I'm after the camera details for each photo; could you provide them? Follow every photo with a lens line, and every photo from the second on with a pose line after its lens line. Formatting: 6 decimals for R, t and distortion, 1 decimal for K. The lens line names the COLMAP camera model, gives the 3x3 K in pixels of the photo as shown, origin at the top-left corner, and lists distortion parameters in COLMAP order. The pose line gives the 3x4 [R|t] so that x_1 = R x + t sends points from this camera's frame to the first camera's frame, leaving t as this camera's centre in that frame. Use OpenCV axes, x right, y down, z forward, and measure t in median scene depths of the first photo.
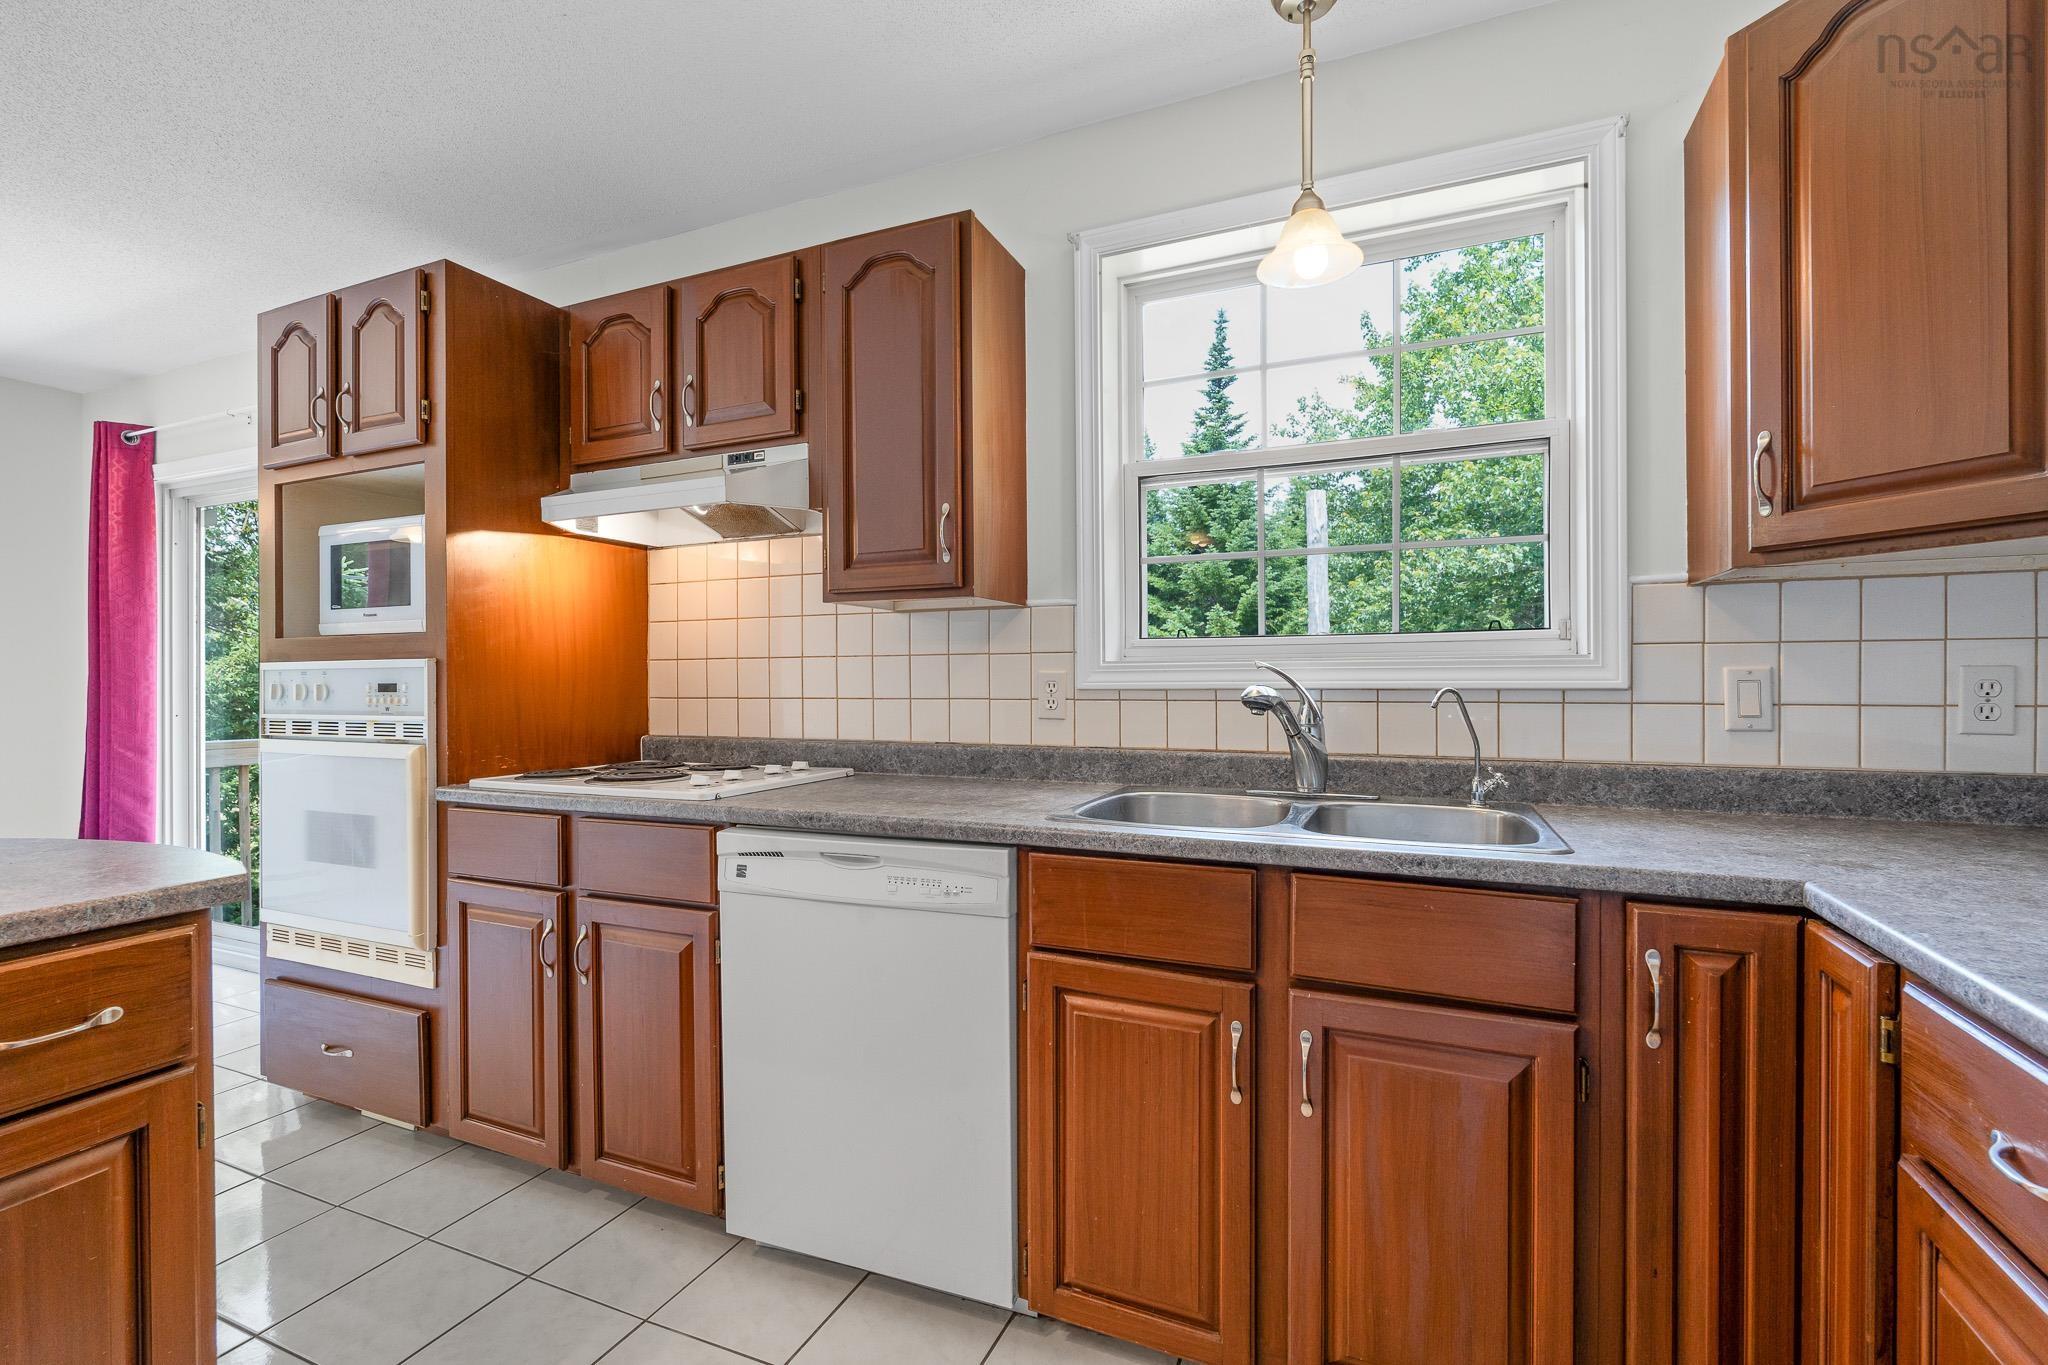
lens RADIAL K [[897.1, 0, 1027.0], [0, 897.1, 681.3], [0, 0, 1]] dist [-0.002016, -0.000306]
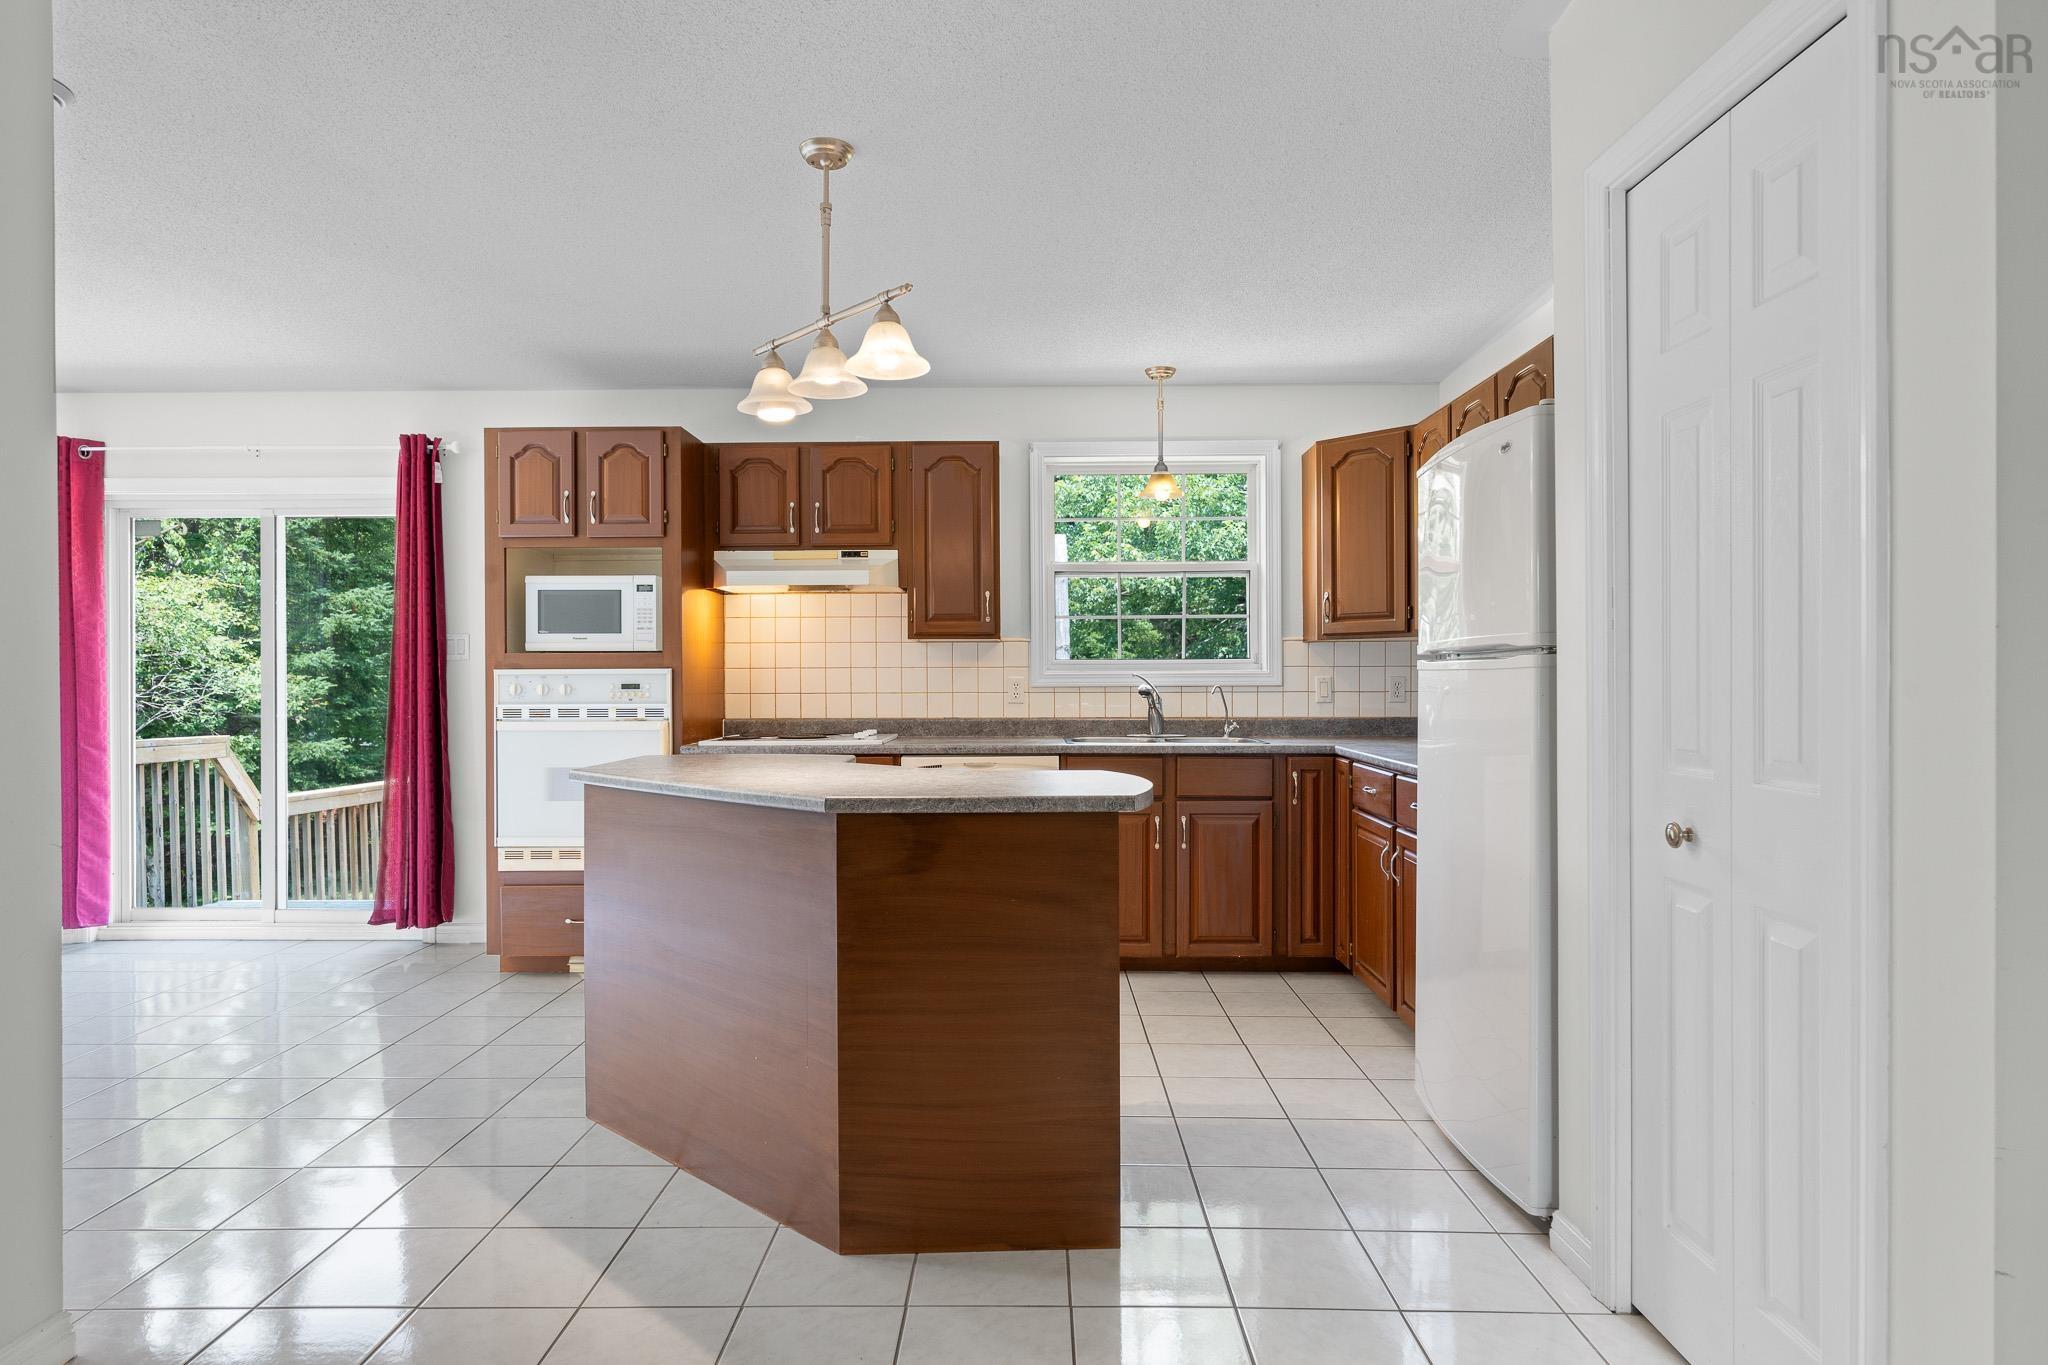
lens RADIAL K [[1136.4, 0, 1018.4], [0, 1136.4, 683.1], [0, 0, 1]] dist [-0.003645, 0.007100]
pose [[0.921974, 0.000797, 0.387250, -0.996845], [0.000308, 0.999996, -0.002790, 0.008419], [-0.387251, 0.002692, 0.921971, -1.316316]]
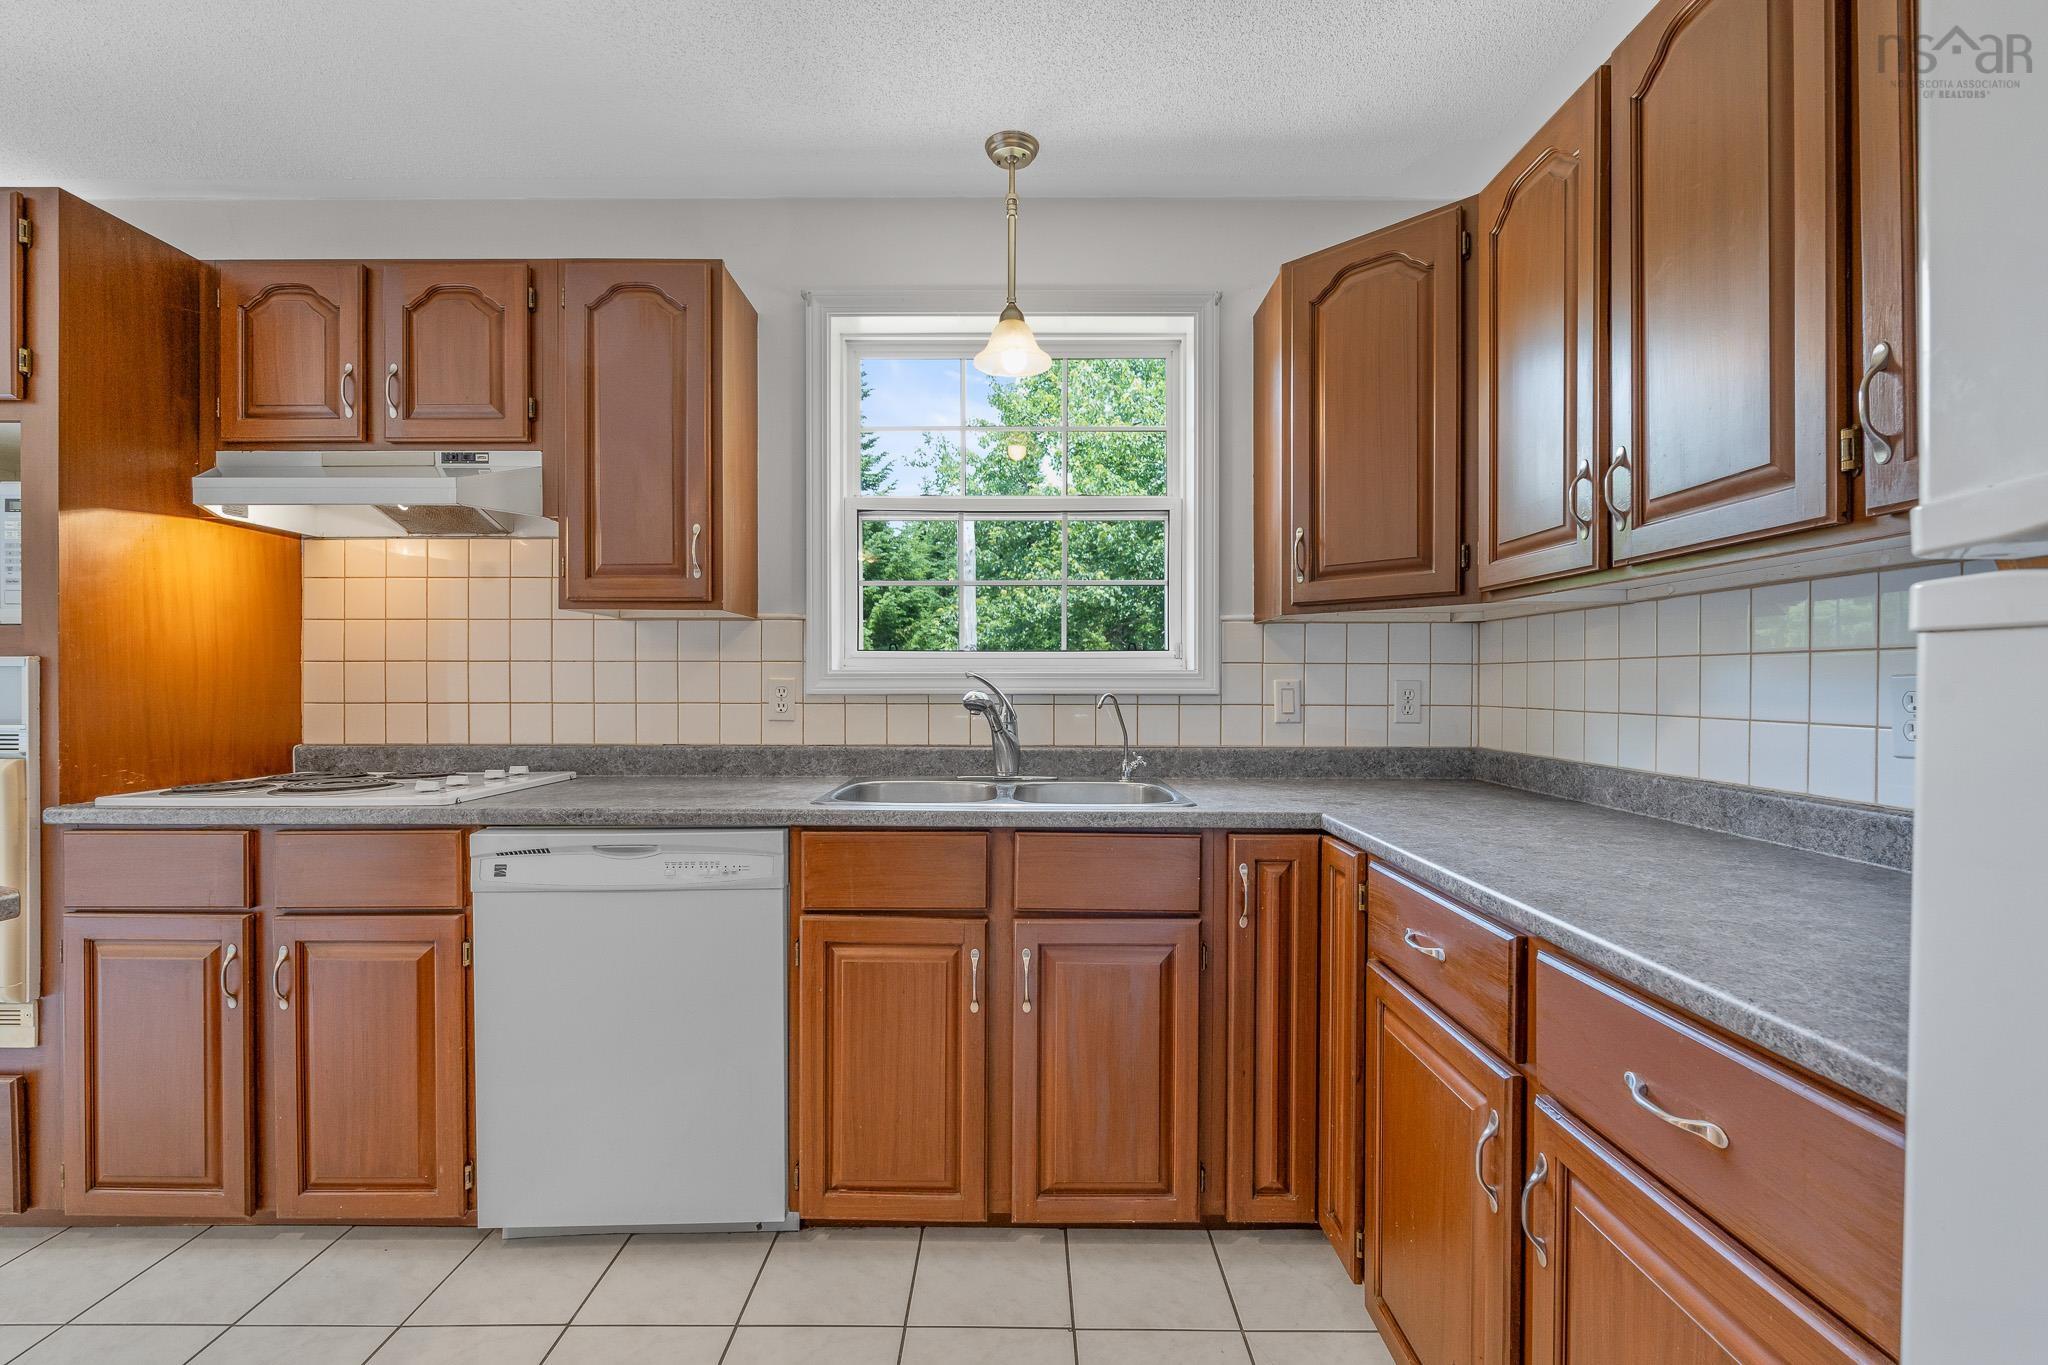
lens RADIAL K [[897.1, 0, 1018.4], [0, 897.1, 687.5], [0, 0, 1]] dist [-0.002016, -0.000306]
pose [[0.918542, 0.004919, 0.395292, -0.163726], [-0.004918, 0.999987, -0.001014, 0.000267], [-0.395292, -0.001013, 0.918555, -0.160823]]
